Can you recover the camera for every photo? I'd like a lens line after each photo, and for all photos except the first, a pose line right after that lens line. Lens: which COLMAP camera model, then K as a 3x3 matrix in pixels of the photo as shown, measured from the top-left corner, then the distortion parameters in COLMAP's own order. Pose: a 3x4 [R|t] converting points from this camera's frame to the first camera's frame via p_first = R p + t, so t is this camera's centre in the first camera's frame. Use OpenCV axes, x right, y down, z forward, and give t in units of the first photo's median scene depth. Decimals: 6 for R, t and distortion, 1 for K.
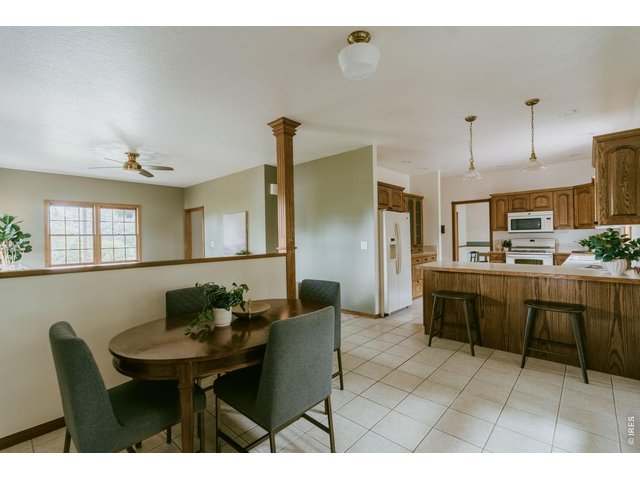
lens RADIAL K [[293.6, 0, 319.0], [0, 293.6, 238.1], [0, 0, 1]] dist [0.002973, 0.000698]
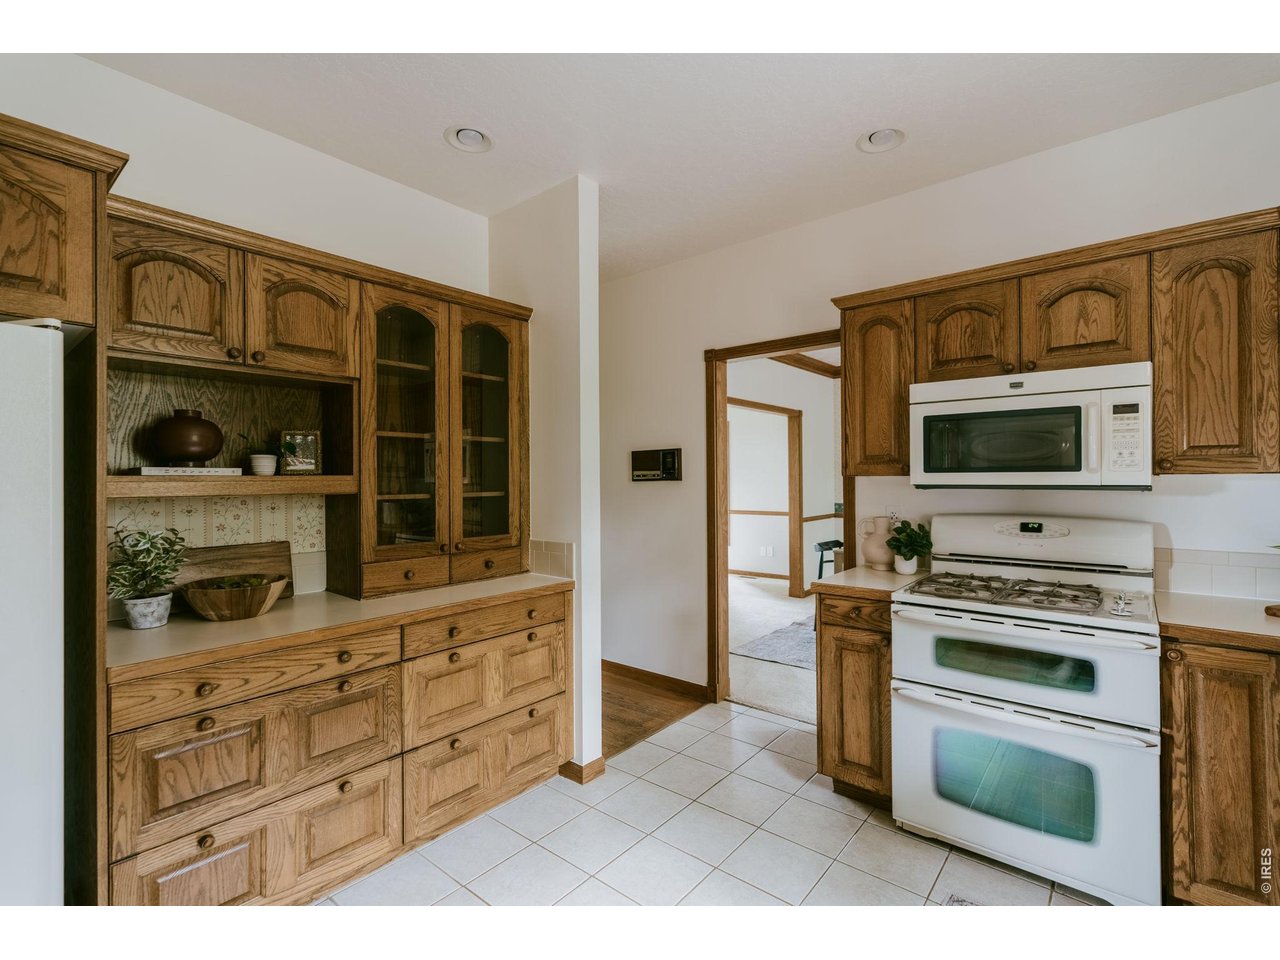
lens RADIAL K [[587.2, 0, 642.2], [0, 587.2, 477.0], [0, 0, 1]] dist [0.002973, 0.000698]
pose [[0.998492, 0.003022, 0.054818, 0.457588], [-0.003148, 0.999993, 0.002218, -0.025073], [-0.054811, -0.002387, 0.998494, 0.641264]]
